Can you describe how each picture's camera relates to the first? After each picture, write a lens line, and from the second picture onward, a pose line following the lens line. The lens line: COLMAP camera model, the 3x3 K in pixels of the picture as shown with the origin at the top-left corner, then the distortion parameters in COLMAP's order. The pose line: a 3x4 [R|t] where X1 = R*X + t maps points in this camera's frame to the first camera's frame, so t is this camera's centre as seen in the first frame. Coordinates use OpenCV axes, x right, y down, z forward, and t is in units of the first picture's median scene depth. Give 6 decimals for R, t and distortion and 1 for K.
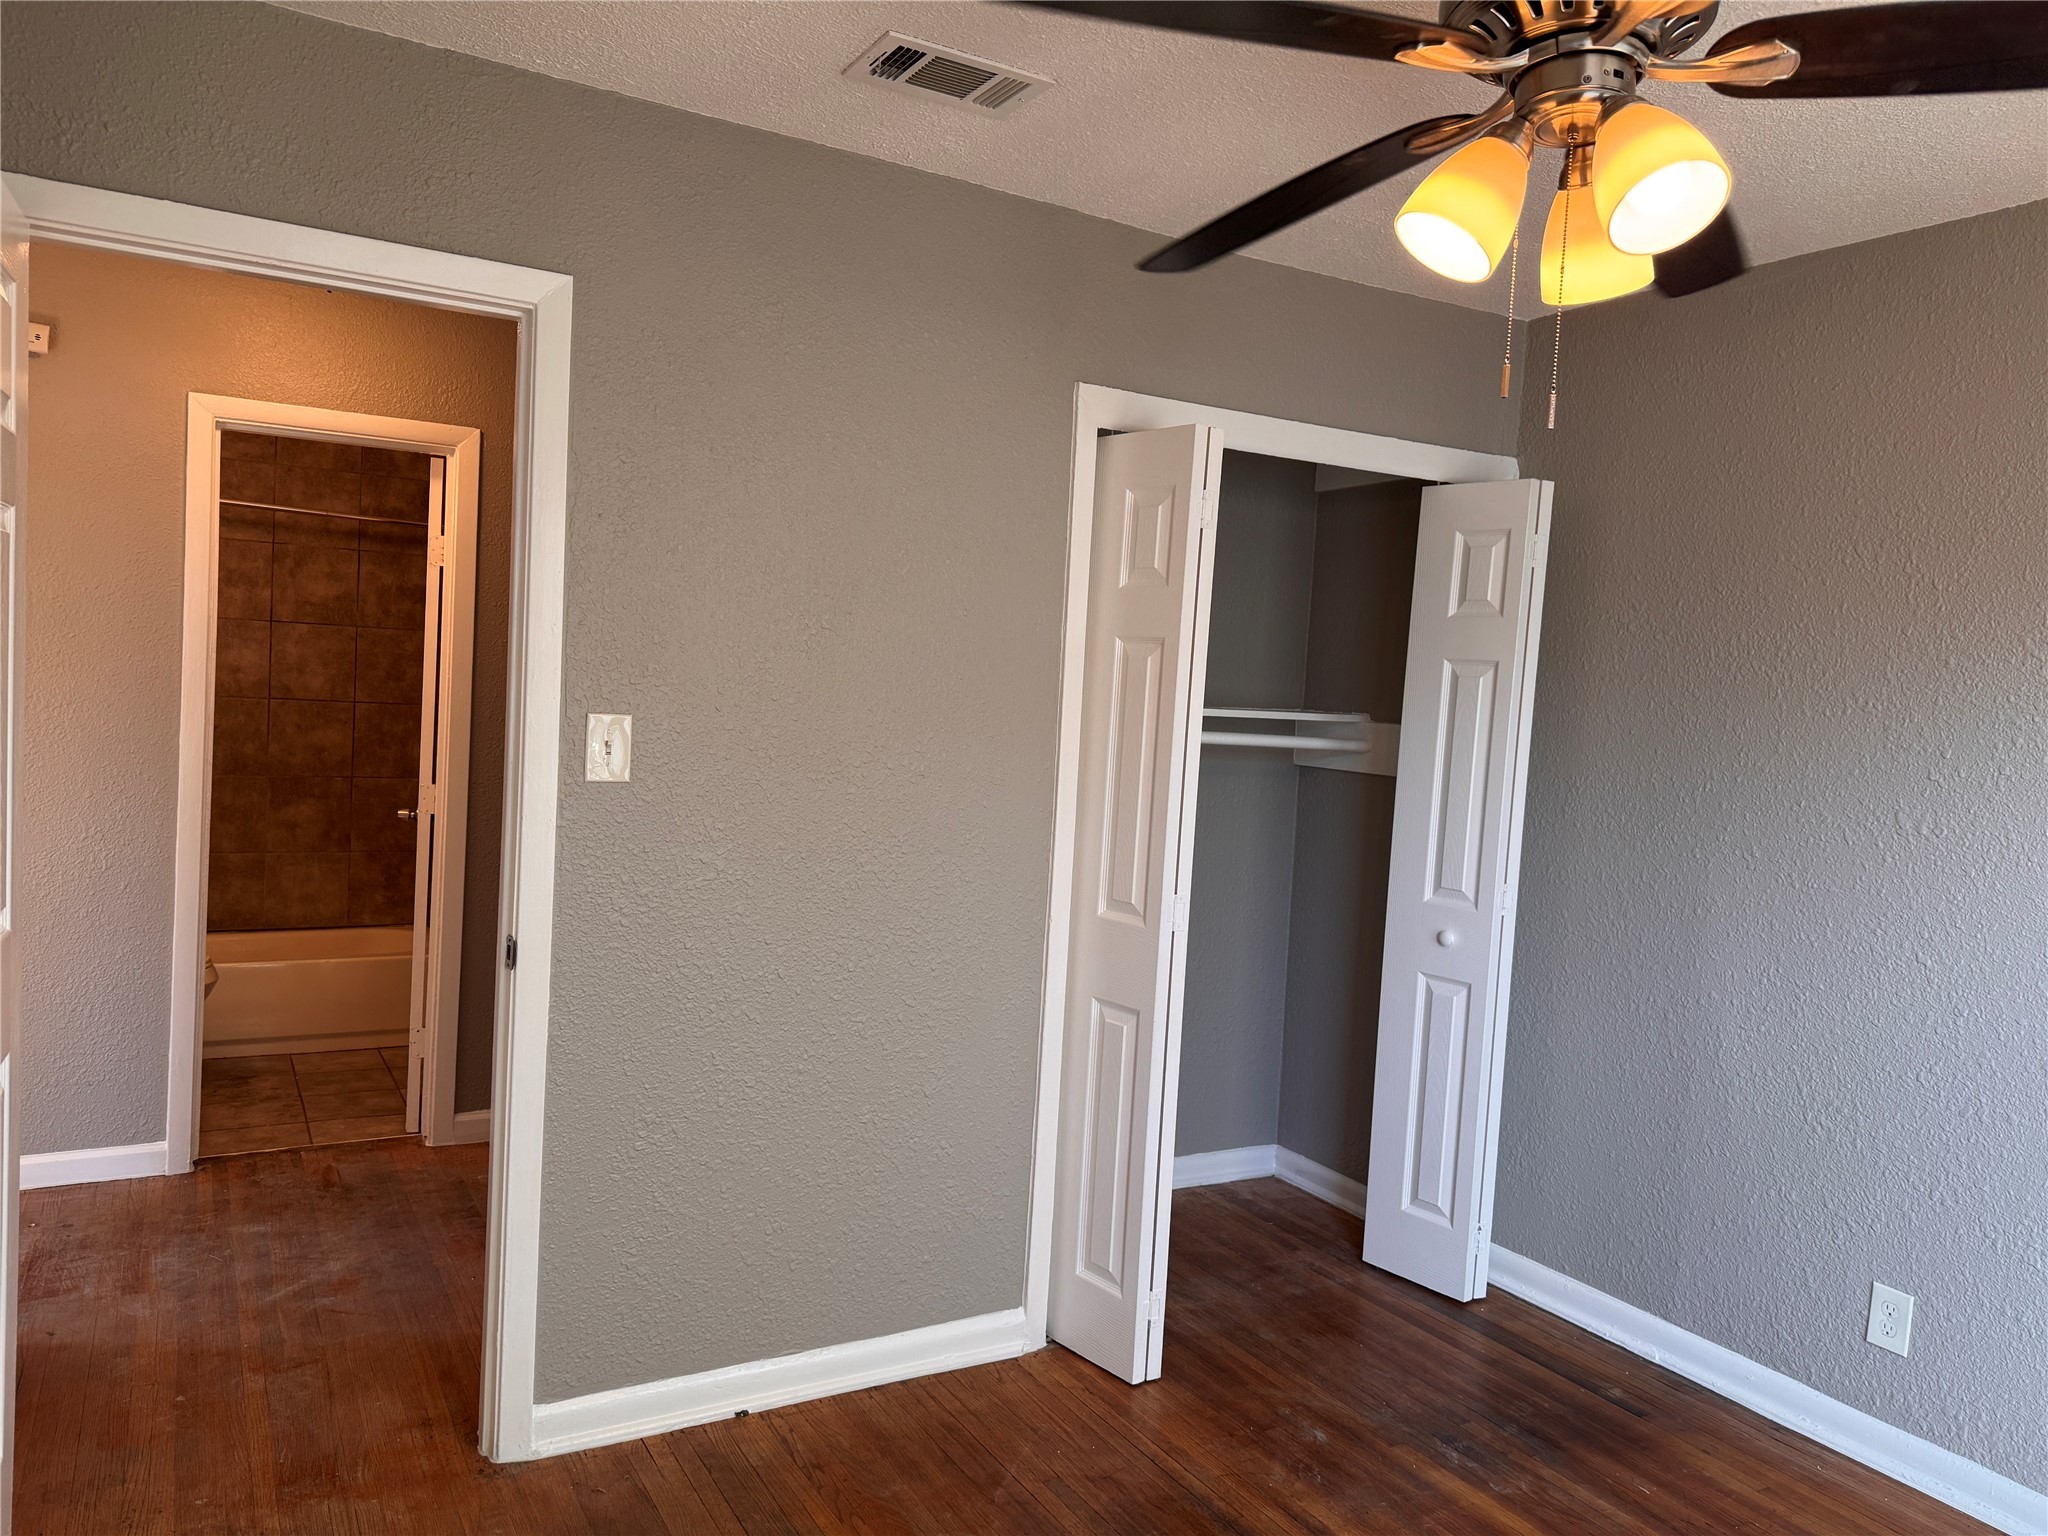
lens RADIAL K [[1452.0, 0, 1019.9], [0, 1452.0, 771.4], [0, 0, 1]] dist [0.065653, -0.063785]
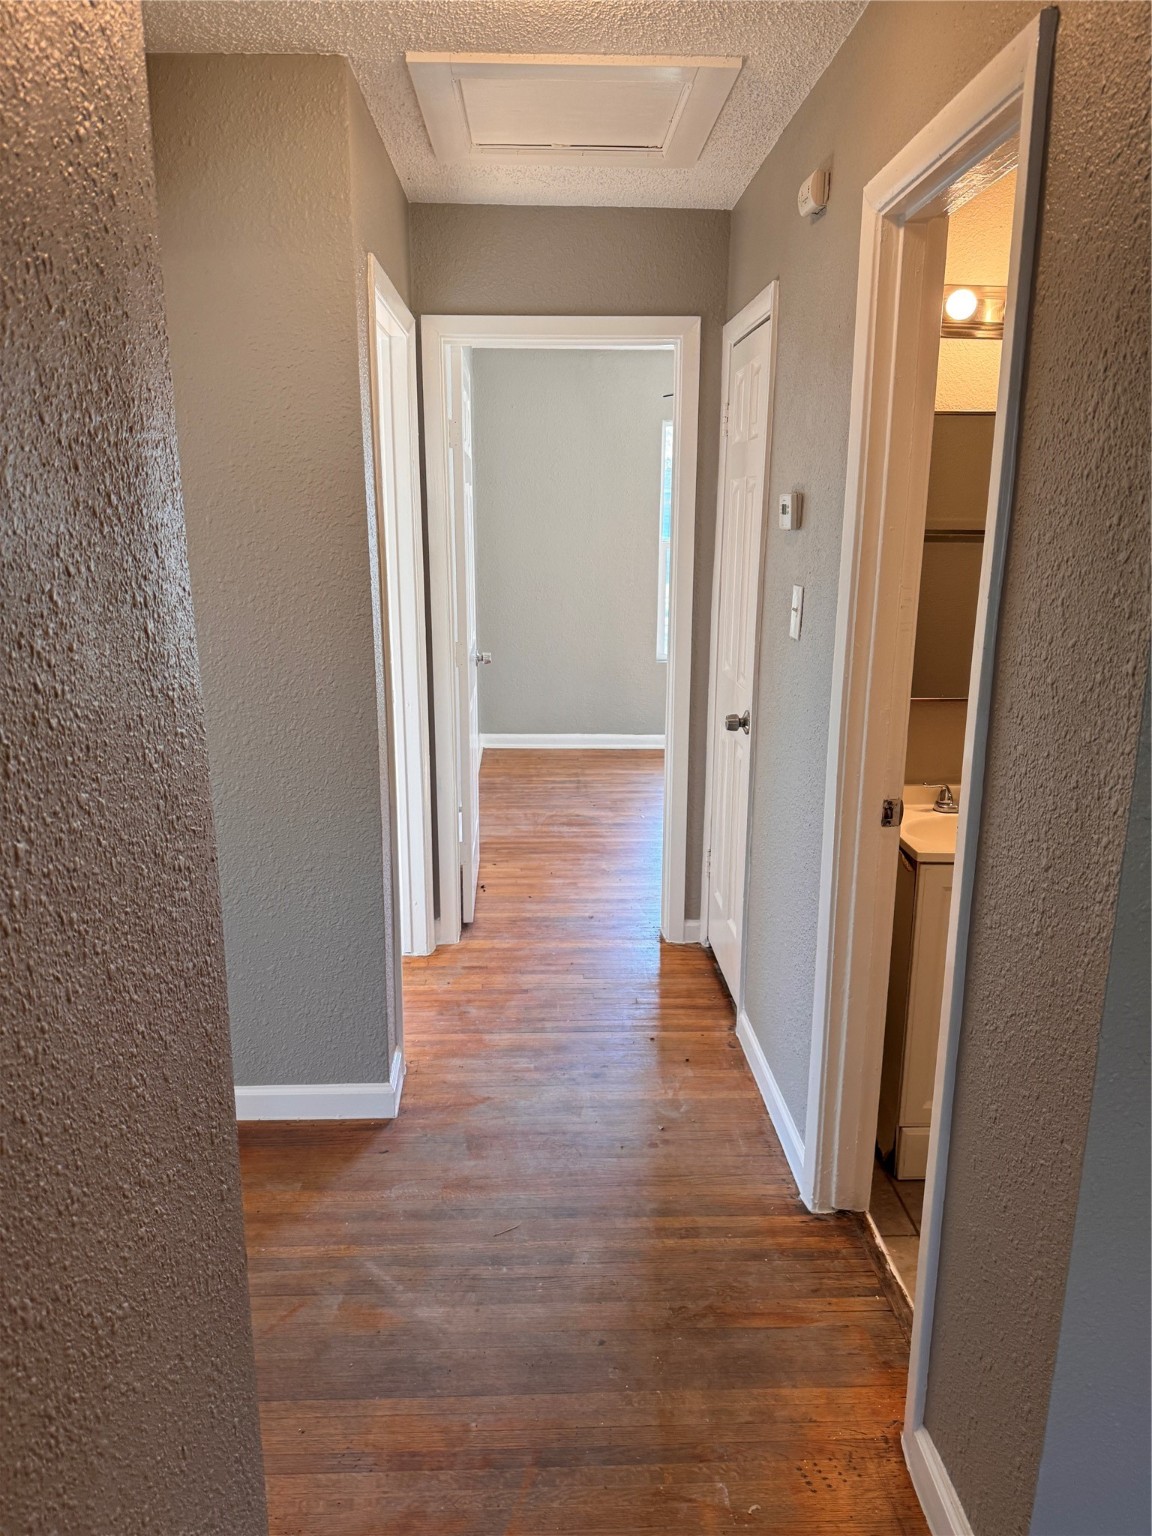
lens RADIAL K [[1089.0, 0, 574.2], [0, 1089.0, 768.4], [0, 0, 1]] dist [0.065653, -0.063785]
pose [[-0.468571, 0.153921, -0.869913, -0.006034], [-0.071480, 0.974870, 0.210995, -0.088566], [0.880529, 0.161048, -0.445794, 1.126225]]
